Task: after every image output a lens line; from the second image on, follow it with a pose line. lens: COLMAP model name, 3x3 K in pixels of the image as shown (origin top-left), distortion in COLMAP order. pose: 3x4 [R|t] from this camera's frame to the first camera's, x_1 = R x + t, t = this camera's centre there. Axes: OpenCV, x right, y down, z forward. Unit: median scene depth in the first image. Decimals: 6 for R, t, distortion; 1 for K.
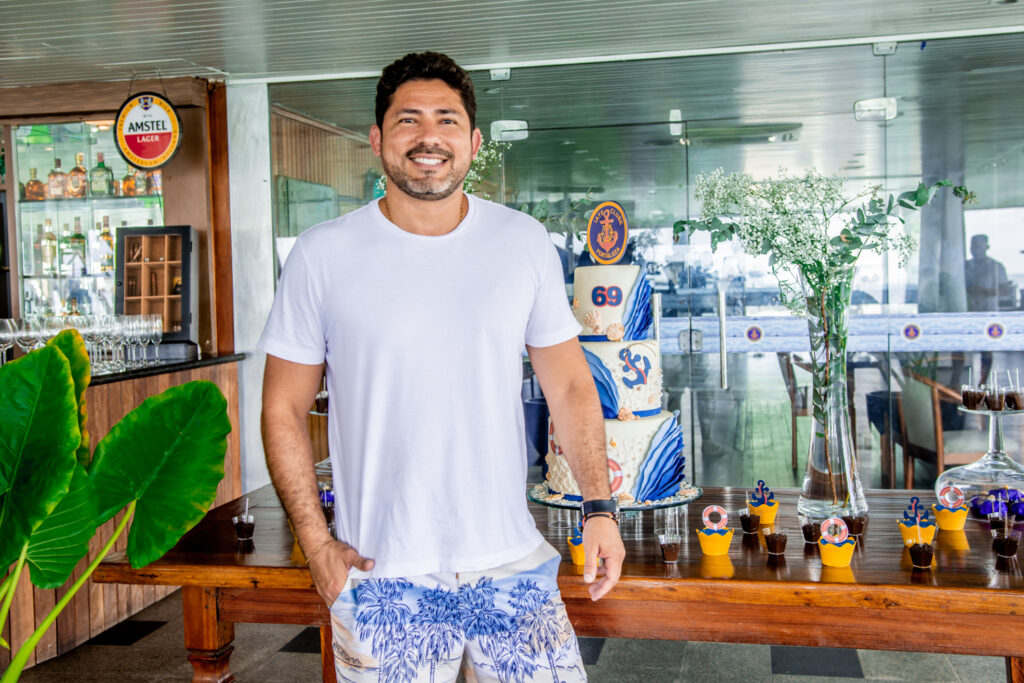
lens RADIAL K [[1167.8, 0, 509.8], [0, 1167.8, 320.4], [0, 0, 1]] dist [0.040401, 0.000000]
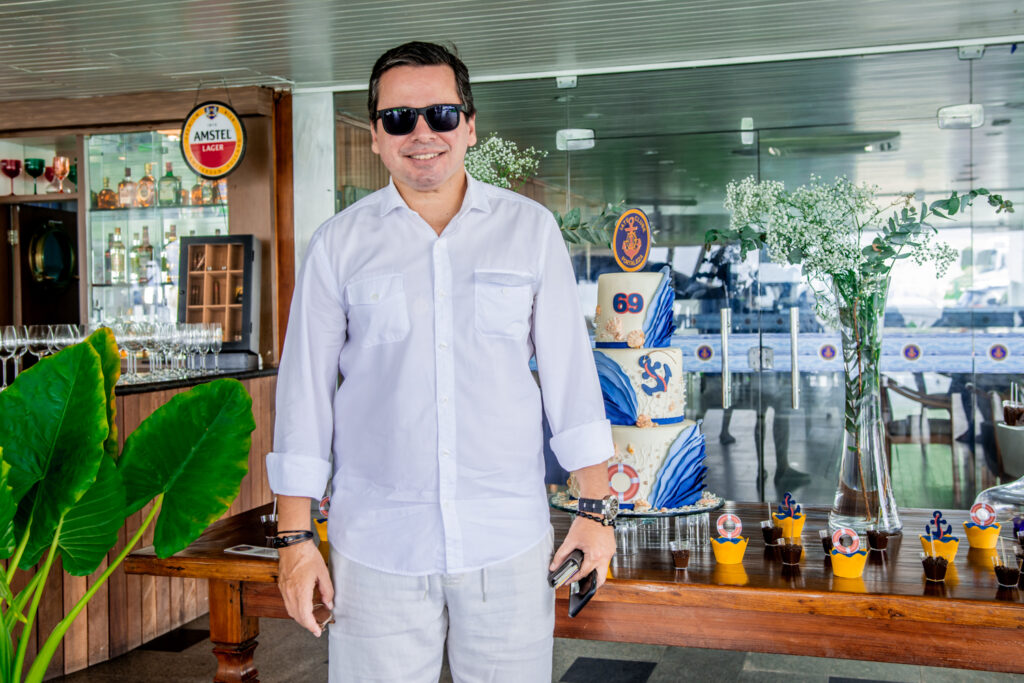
lens RADIAL K [[1244.2, 0, 503.6], [0, 1244.2, 321.6], [0, 0, 1]] dist [0.051341, 0.000000]
pose [[0.995854, 0.013195, -0.090005, 0.067470], [-0.014711, 0.999761, -0.016201, 0.012893], [0.089769, 0.017458, 0.995810, -0.065360]]
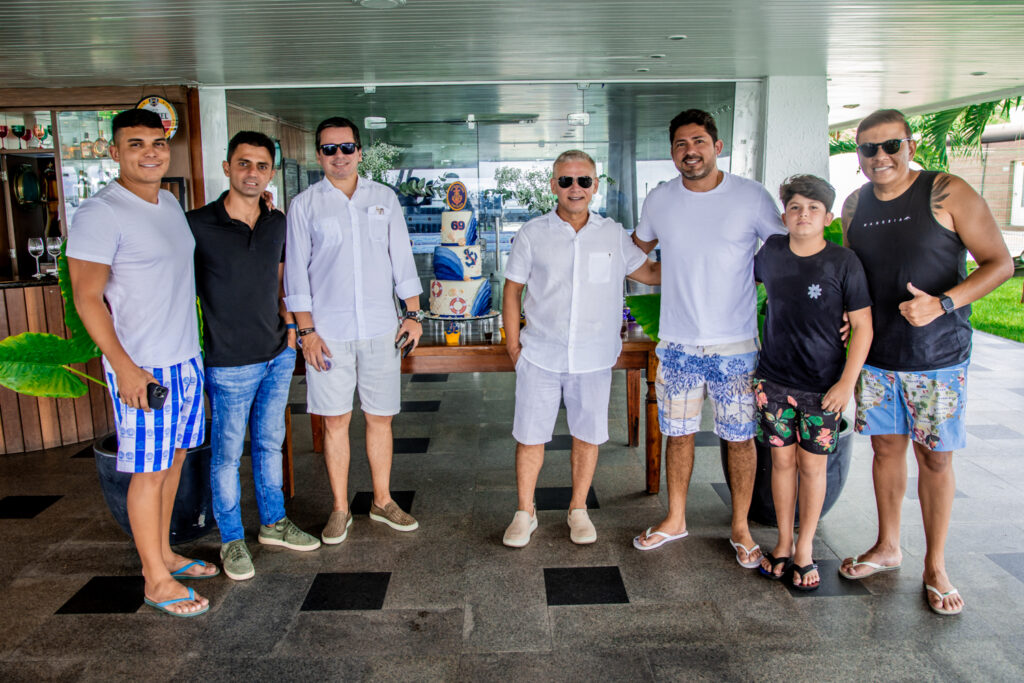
lens RADIAL K [[866.4, 0, 516.2], [0, 866.4, 332.4], [0, 0, 1]] dist [-0.061141, 0.060707]
pose [[0.975099, -0.025104, 0.220343, -0.162032], [-0.001131, 0.992996, 0.118140, -0.012263], [-0.221766, -0.115448, 0.968242, -0.586075]]
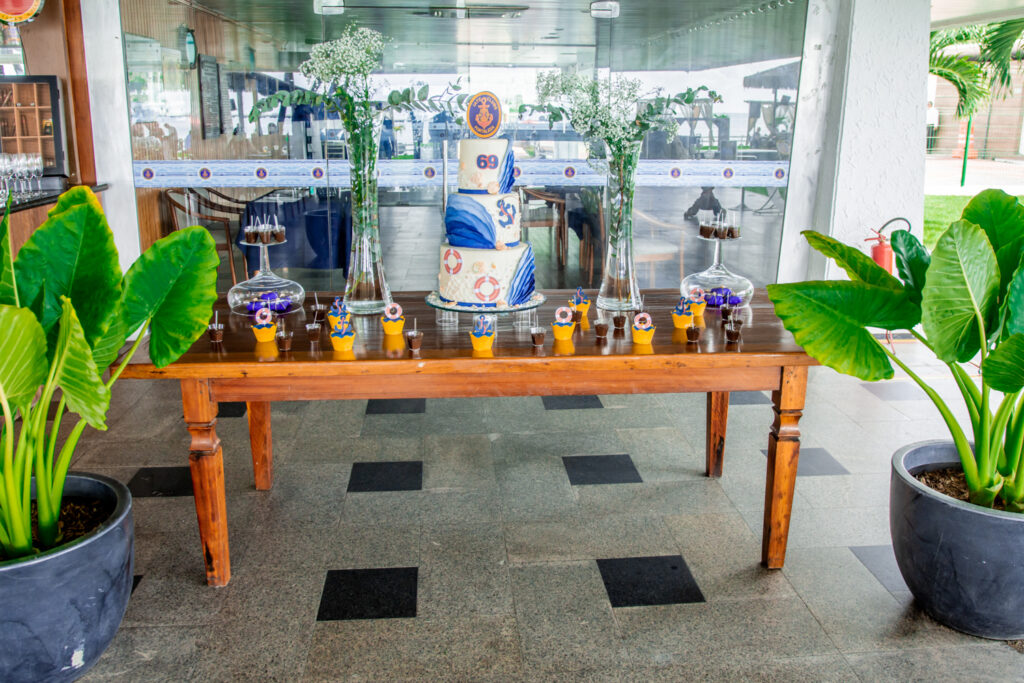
lens RADIAL K [[912.0, 0, 530.9], [0, 912.0, 328.7], [0, 0, 1]] dist [-0.063221, 0.038835]
pose [[0.952555, -0.040888, 0.301608, -0.188559], [-0.021035, 0.979722, 0.199252, -0.039596], [-0.303639, -0.196143, 0.932379, -0.067384]]
